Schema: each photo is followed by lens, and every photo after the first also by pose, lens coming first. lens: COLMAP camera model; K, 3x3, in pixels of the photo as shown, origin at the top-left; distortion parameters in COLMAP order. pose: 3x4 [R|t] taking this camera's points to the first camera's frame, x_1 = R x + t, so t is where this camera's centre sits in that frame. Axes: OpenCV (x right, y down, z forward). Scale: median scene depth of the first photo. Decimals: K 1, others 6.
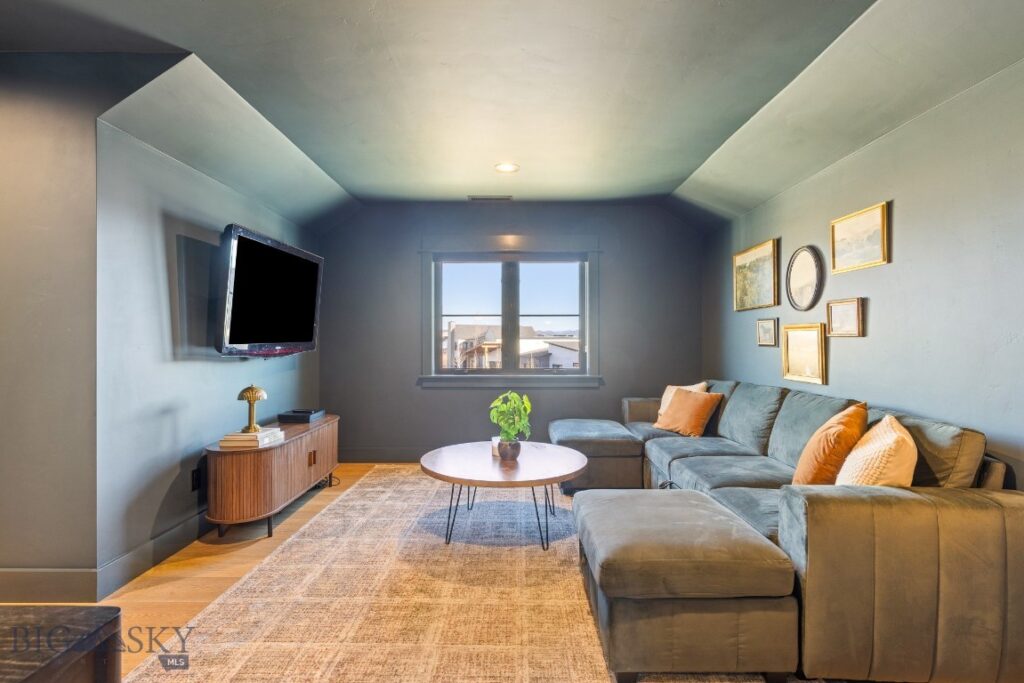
lens RADIAL K [[497.9, 0, 510.5], [0, 497.9, 341.4], [0, 0, 1]] dist [-0.000199, -0.000001]
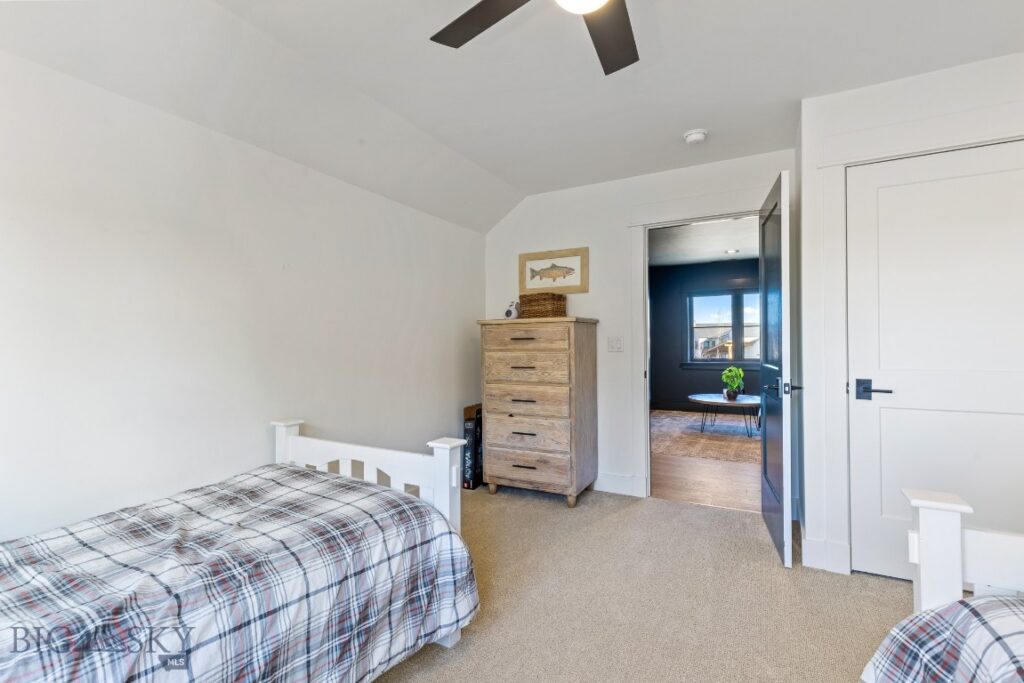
lens RADIAL K [[459.8, 0, 508.6], [0, 459.8, 341.5], [0, 0, 1]] dist [0.000695, -0.000058]
pose [[0.878747, -0.011738, -0.477143, 0.091061], [0.011992, 0.999925, -0.002512, -0.010932], [0.477136, -0.003514, 0.878822, -1.090313]]
